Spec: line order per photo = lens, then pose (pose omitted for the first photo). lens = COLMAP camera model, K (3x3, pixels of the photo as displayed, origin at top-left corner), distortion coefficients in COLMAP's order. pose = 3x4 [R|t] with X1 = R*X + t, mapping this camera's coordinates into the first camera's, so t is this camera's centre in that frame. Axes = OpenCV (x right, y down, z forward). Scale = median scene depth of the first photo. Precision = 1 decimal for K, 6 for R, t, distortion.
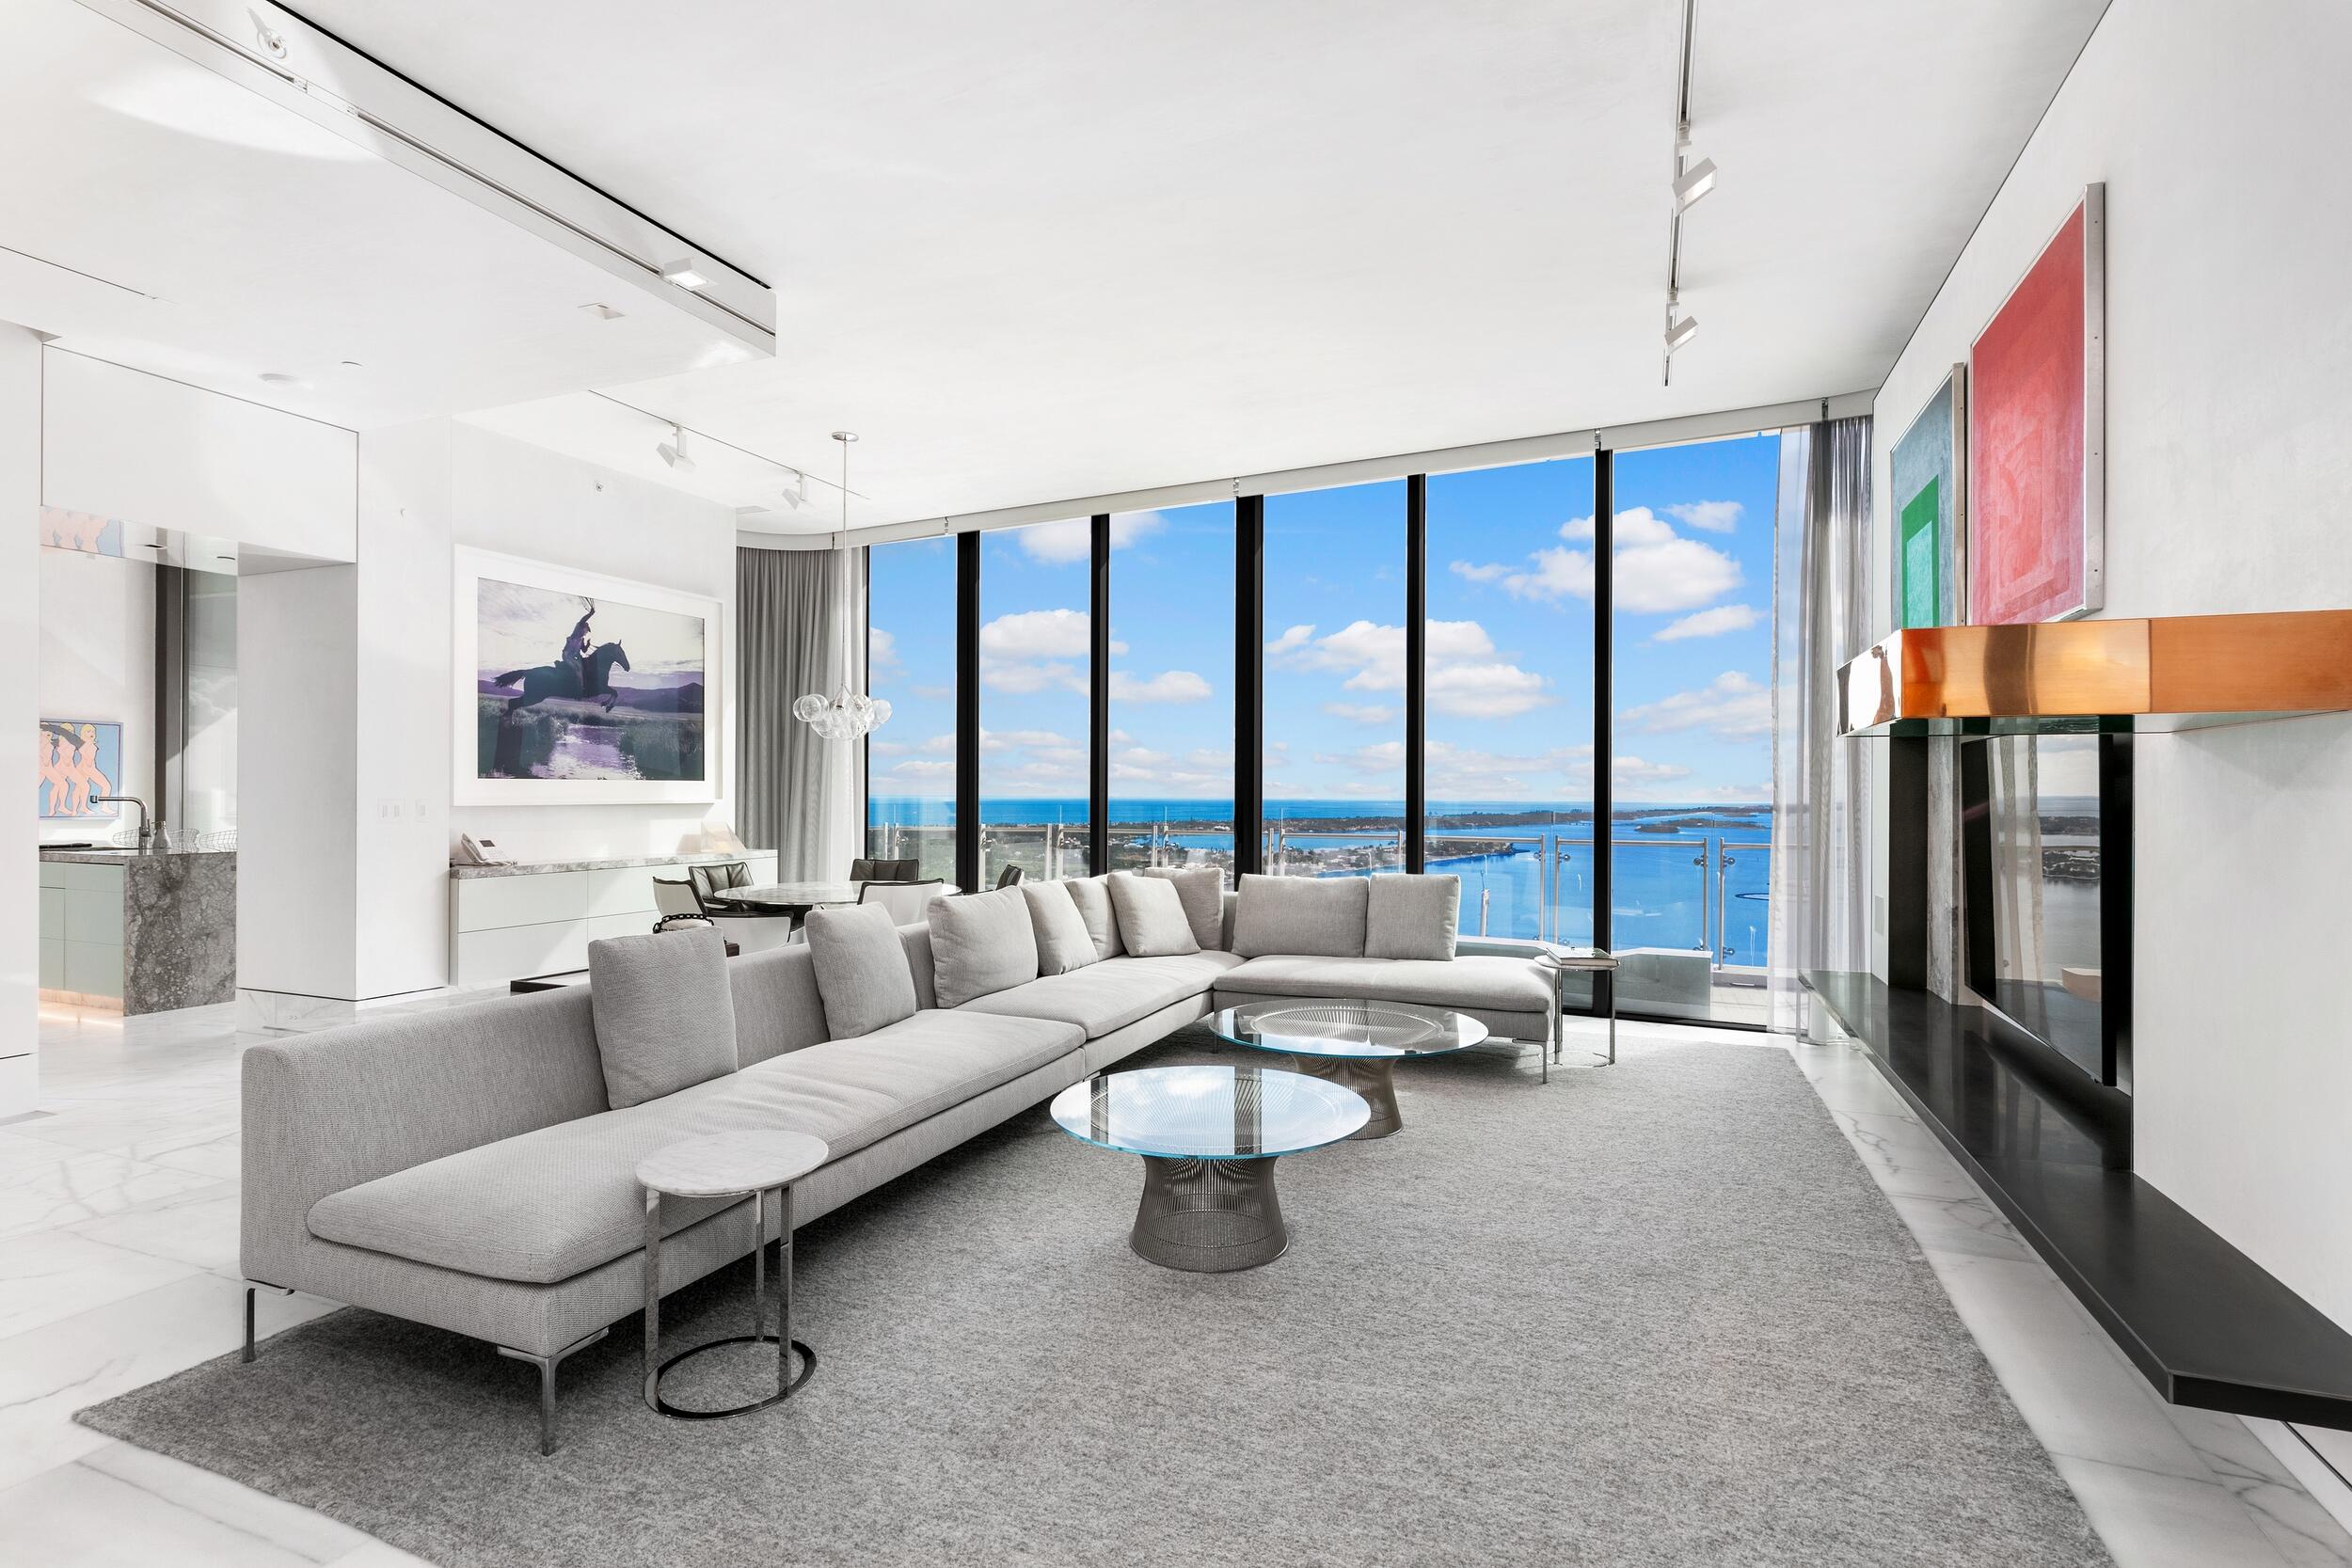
lens RADIAL K [[1124.4, 0, 1188.7], [0, 1124.4, 797.5], [0, 0, 1]] dist [-0.000329, -0.000513]
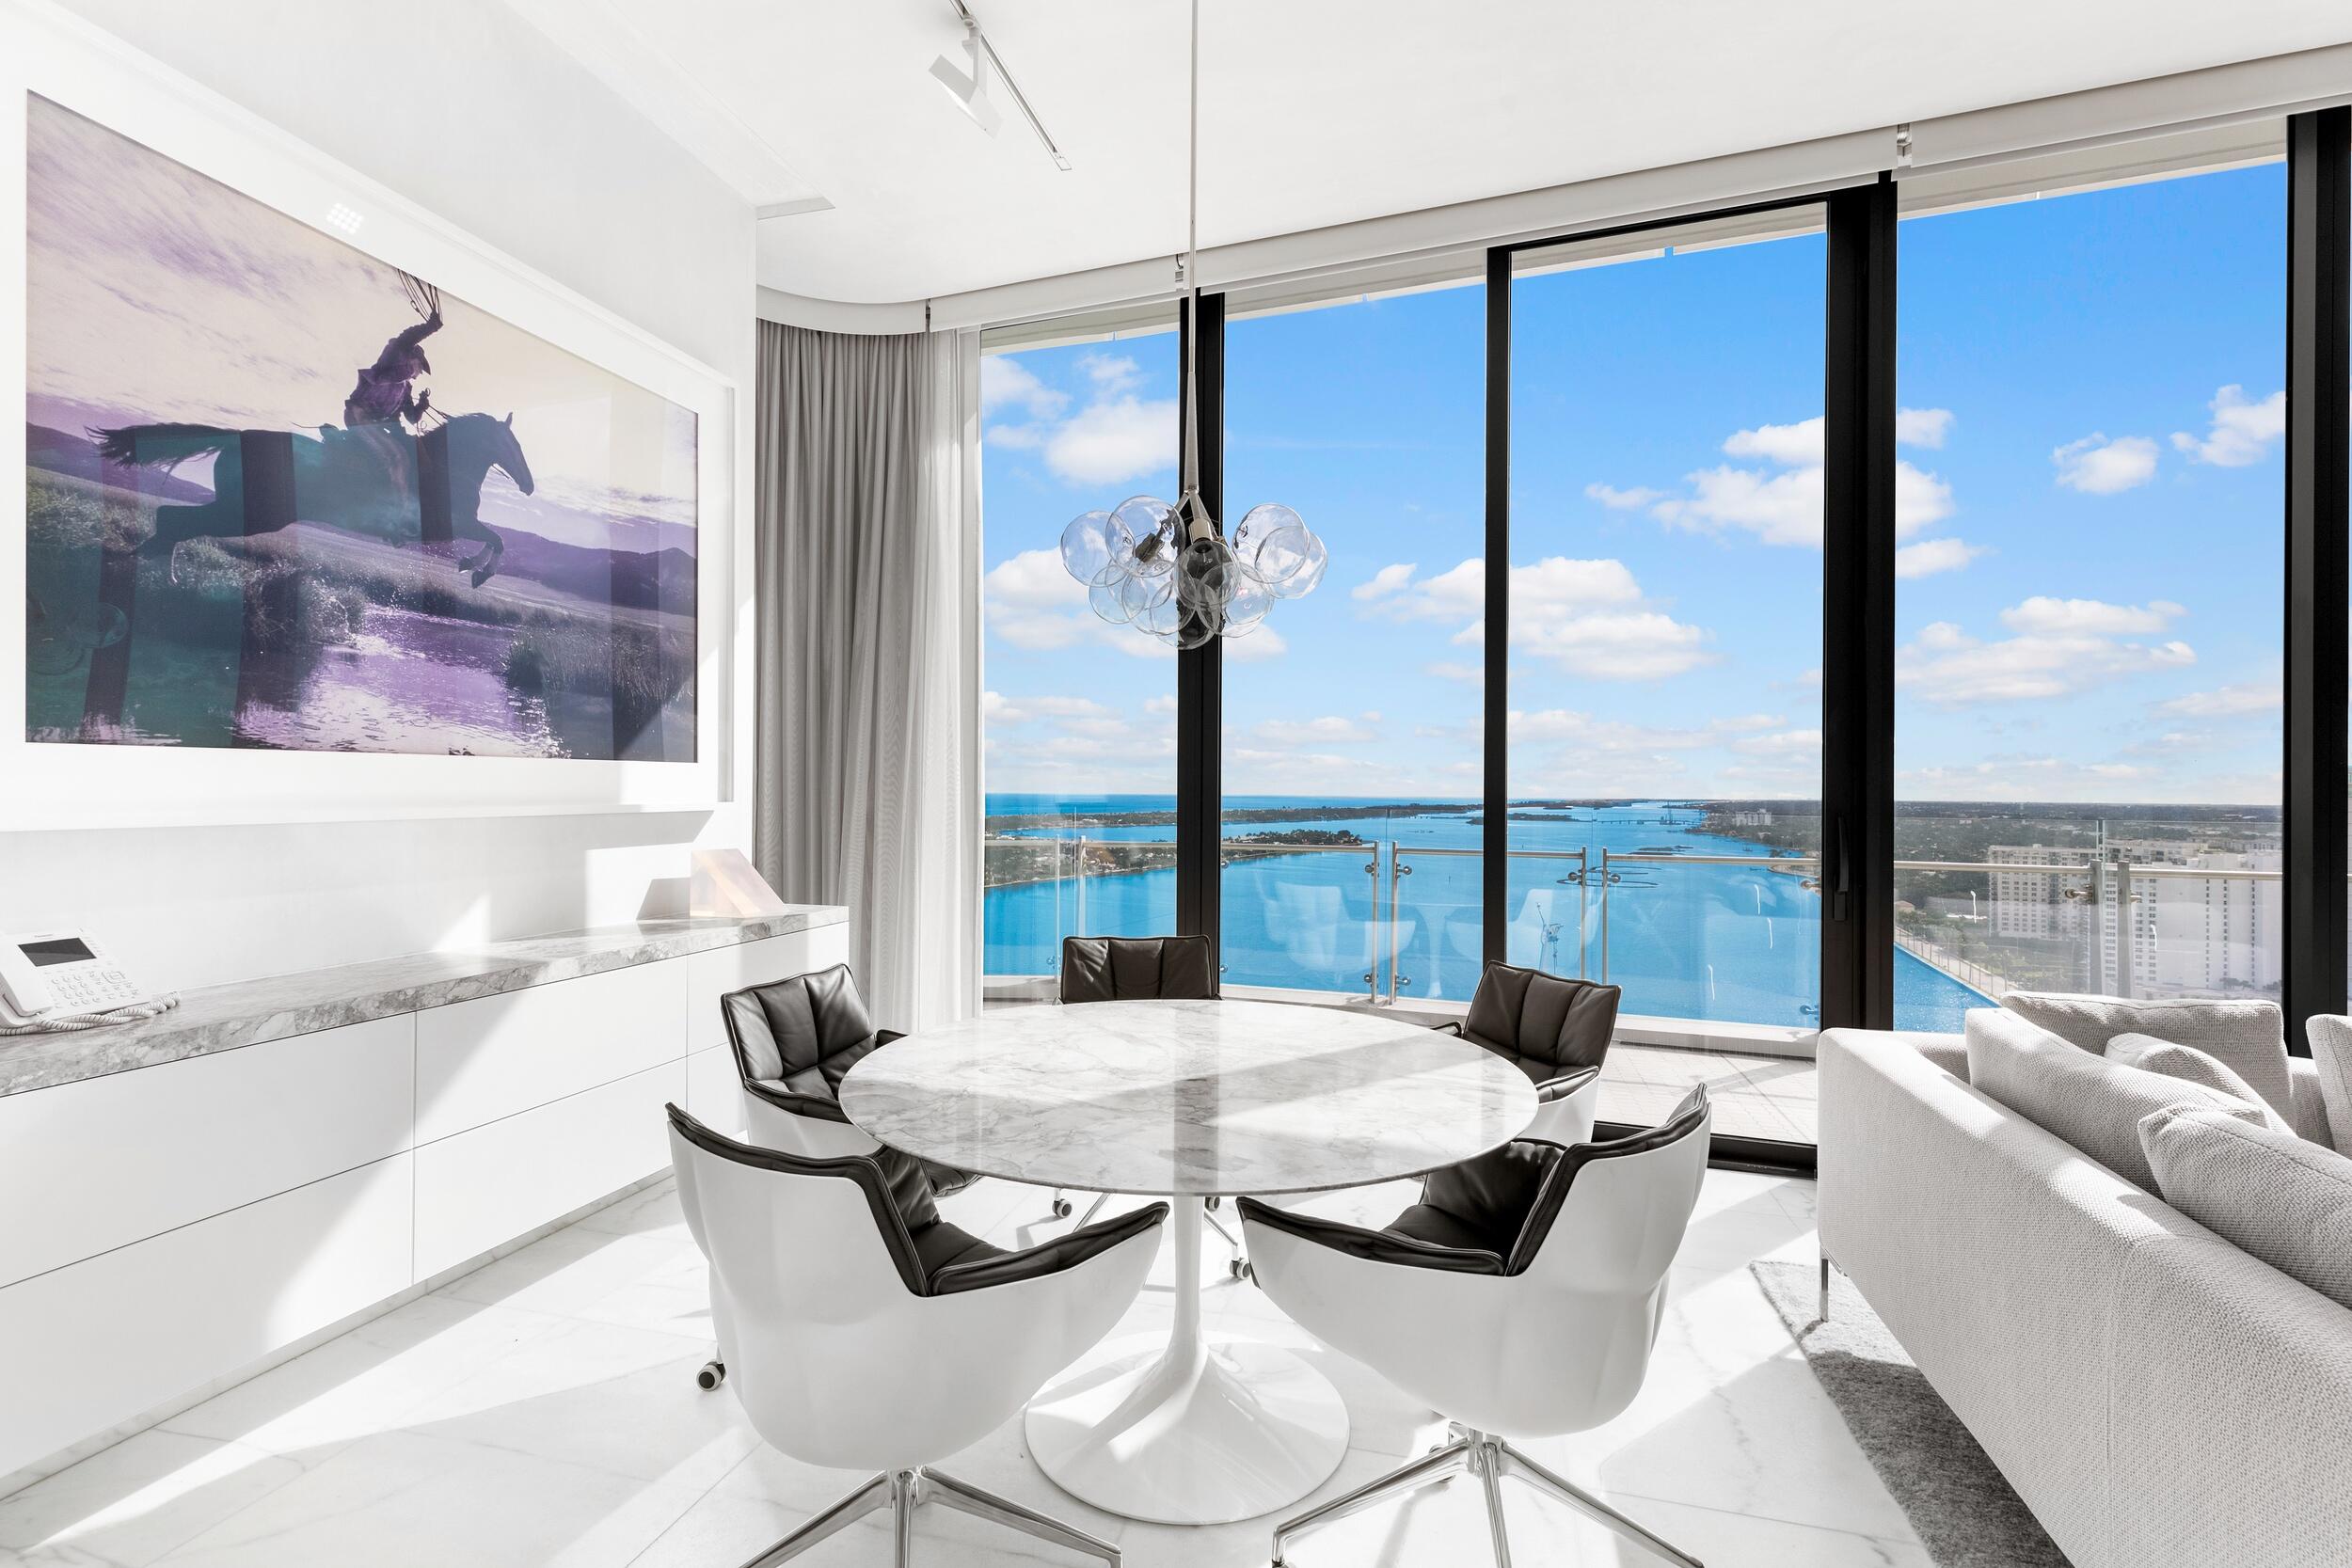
lens RADIAL K [[1062.3, 0, 1176.0], [0, 1062.3, 784.0], [0, 0, 1]] dist [-0.001608, 0.007223]
pose [[0.994222, -0.000371, 0.107346, -0.310025], [0.001201, 0.999970, -0.007670, -0.002419], [-0.107340, 0.007755, 0.994192, 0.597858]]
